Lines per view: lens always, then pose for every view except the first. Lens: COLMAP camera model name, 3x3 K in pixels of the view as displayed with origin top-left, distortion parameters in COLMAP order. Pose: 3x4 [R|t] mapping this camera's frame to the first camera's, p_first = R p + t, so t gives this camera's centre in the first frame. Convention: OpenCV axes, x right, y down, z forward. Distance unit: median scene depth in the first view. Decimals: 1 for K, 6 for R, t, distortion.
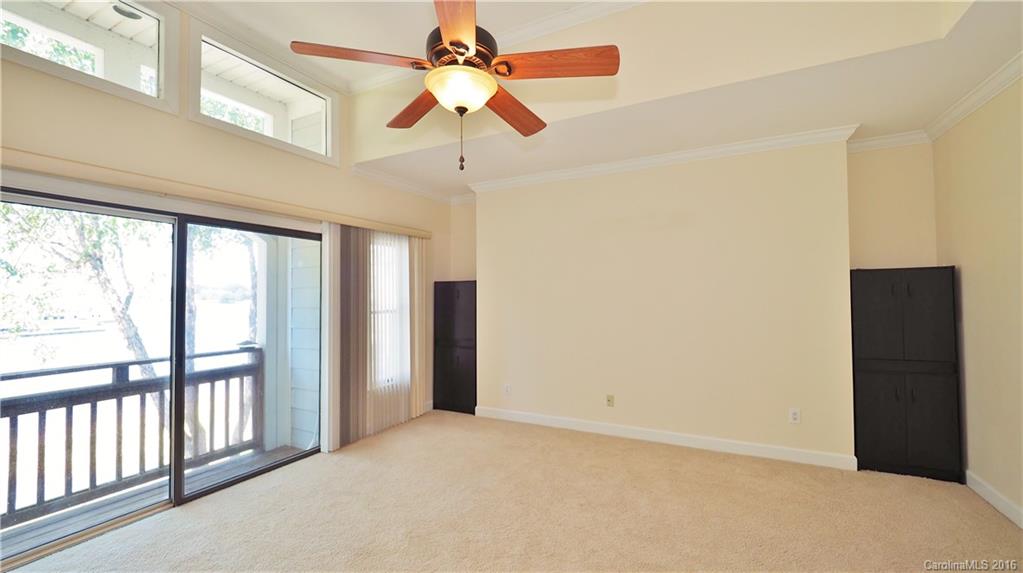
lens RADIAL K [[419.7, 0, 508.2], [0, 419.7, 286.6], [0, 0, 1]] dist [-0.000529, 0.002801]
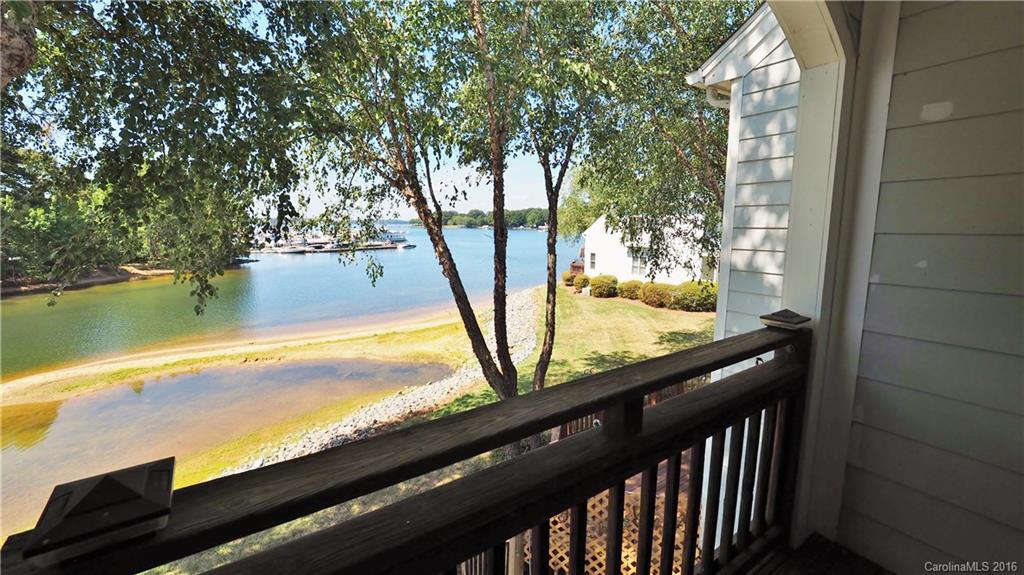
lens RADIAL K [[420.1, 0, 507.5], [0, 420.1, 290.3], [0, 0, 1]] dist [-0.000529, 0.002801]
pose [[0.881851, 0.082363, -0.464279, -0.288087], [0.002595, 0.983764, 0.179448, 0.013078], [0.471520, -0.159451, 0.867320, 0.215295]]
